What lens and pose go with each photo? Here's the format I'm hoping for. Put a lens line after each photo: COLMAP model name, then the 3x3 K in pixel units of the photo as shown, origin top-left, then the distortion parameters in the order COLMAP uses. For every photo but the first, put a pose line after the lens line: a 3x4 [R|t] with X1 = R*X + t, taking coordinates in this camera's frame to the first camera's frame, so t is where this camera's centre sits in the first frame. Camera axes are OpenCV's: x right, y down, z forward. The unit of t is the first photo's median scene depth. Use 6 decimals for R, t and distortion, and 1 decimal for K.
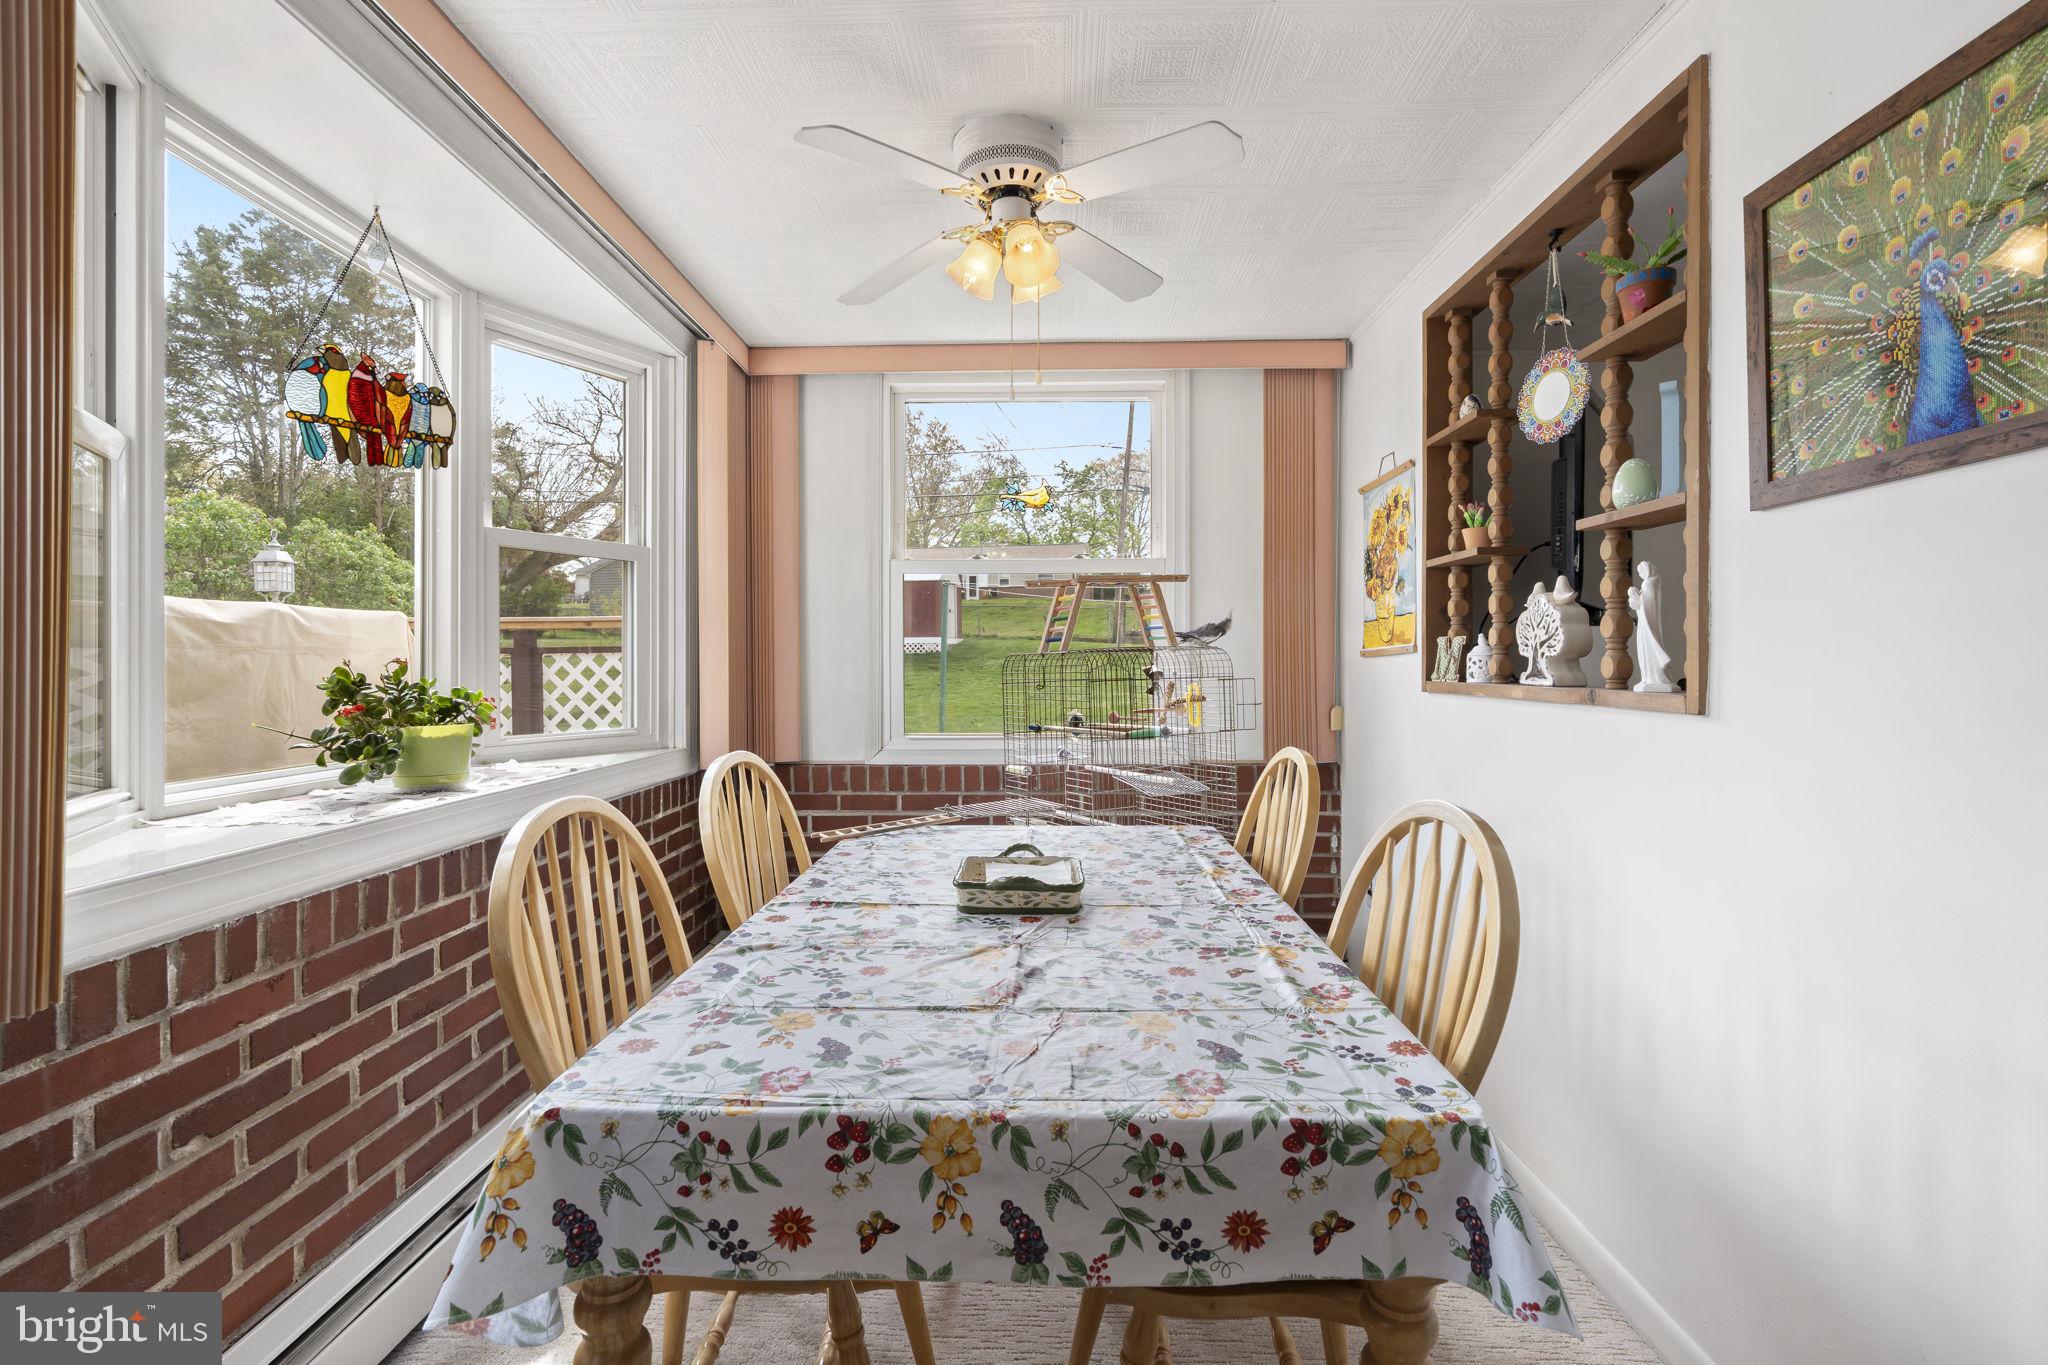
lens RADIAL K [[935.1, 0, 1023.2], [0, 935.1, 669.3], [0, 0, 1]] dist [-0.009473, 0.003011]
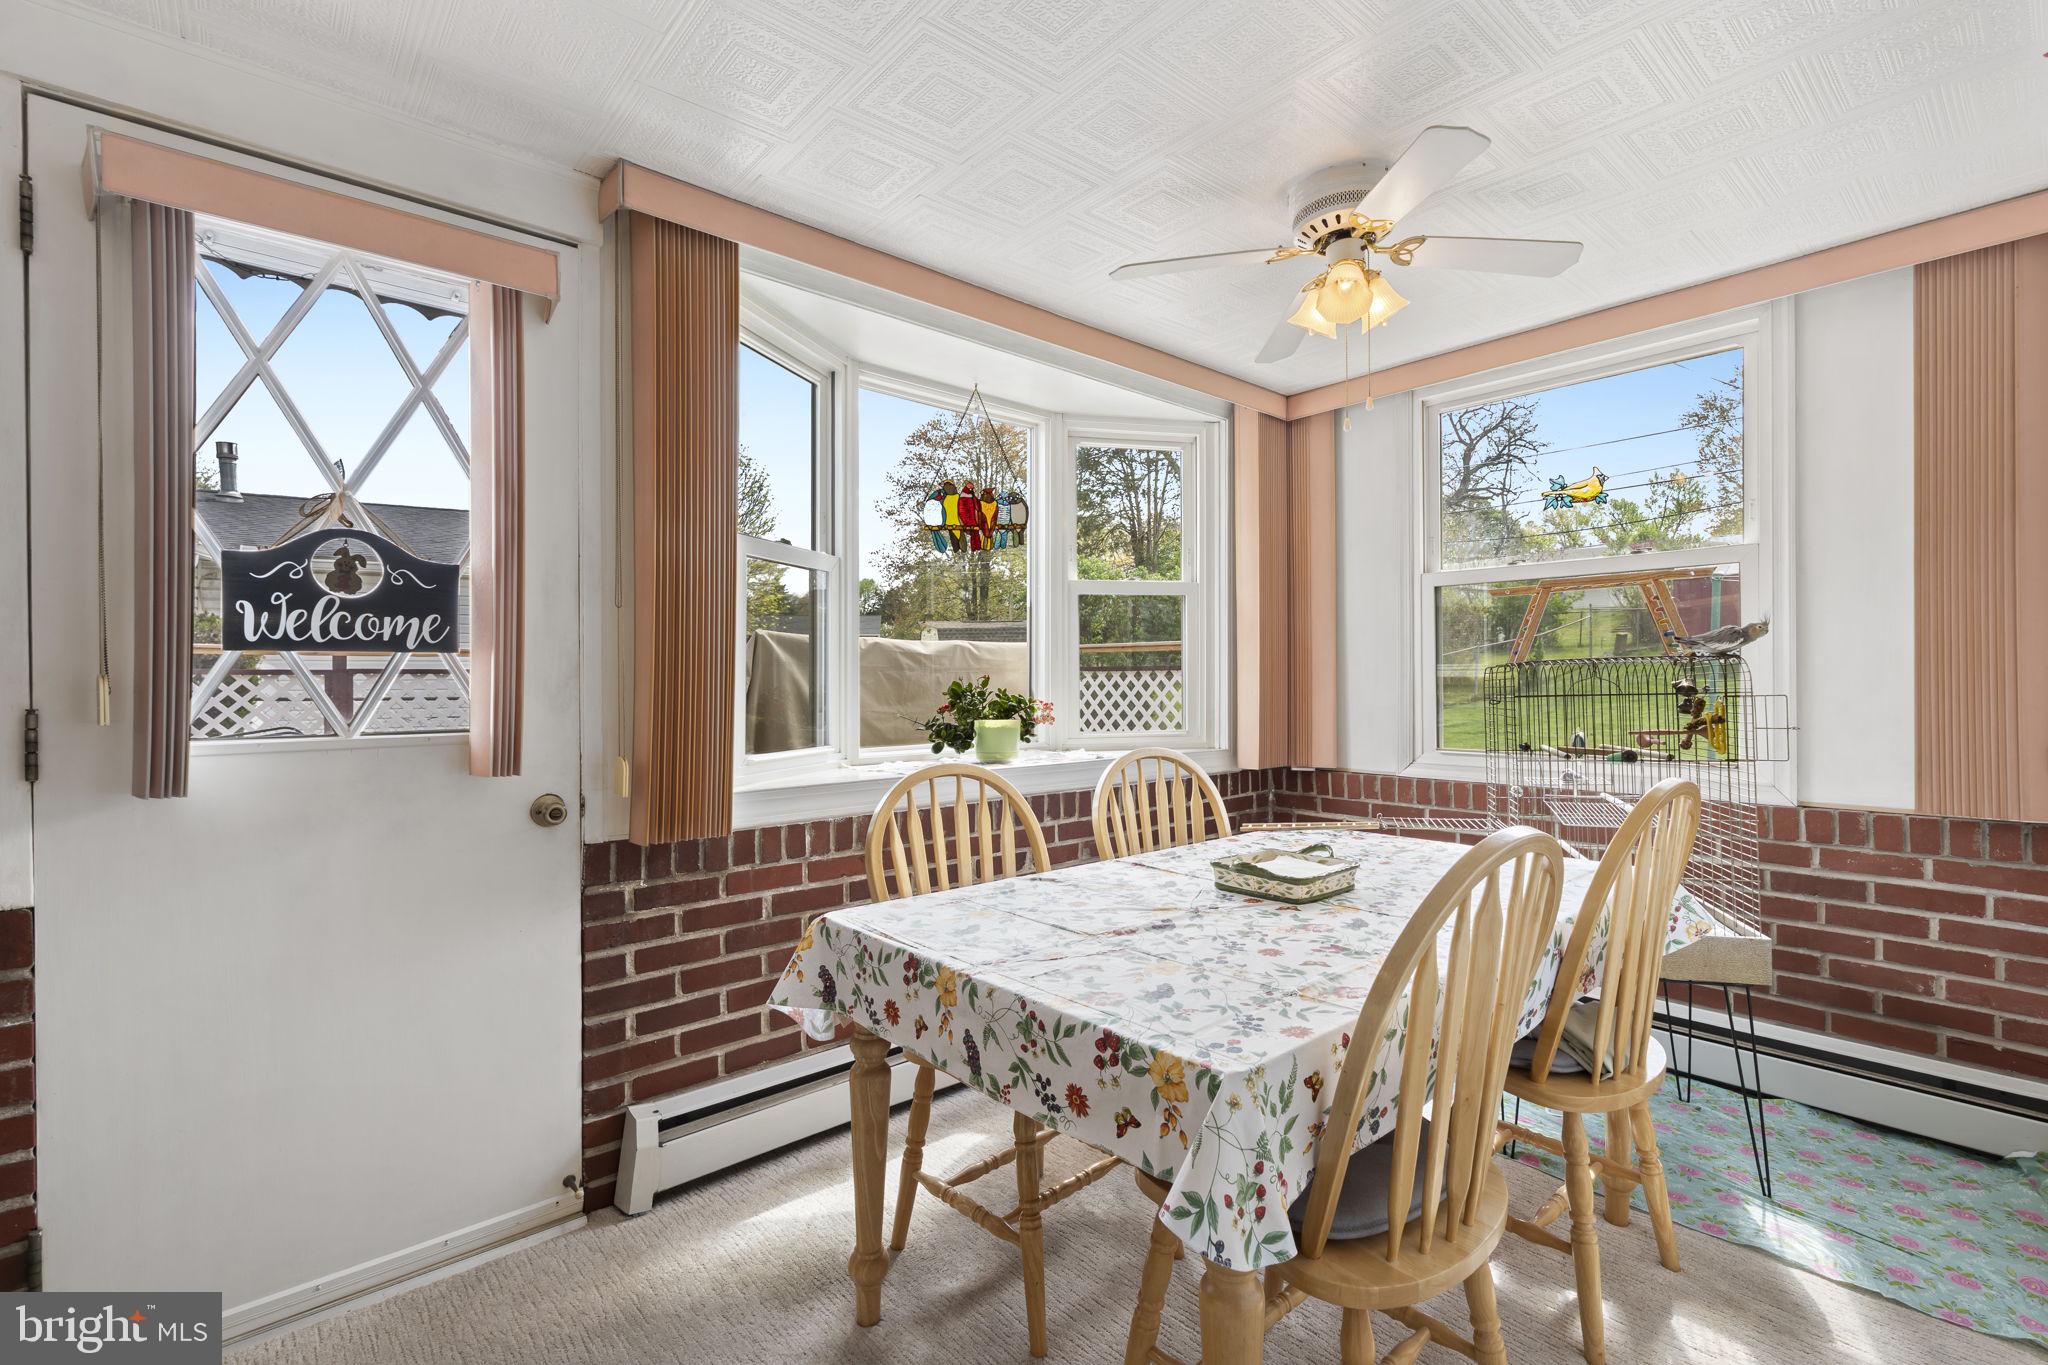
lens RADIAL K [[935.1, 0, 1022.1], [0, 935.1, 682.6], [0, 0, 1]] dist [-0.009473, 0.003011]
pose [[0.669364, 0.000801, -0.742934, 0.542068], [-0.000917, 1.000000, 0.000252, -0.000483], [0.742934, 0.000513, 0.669364, 0.017340]]
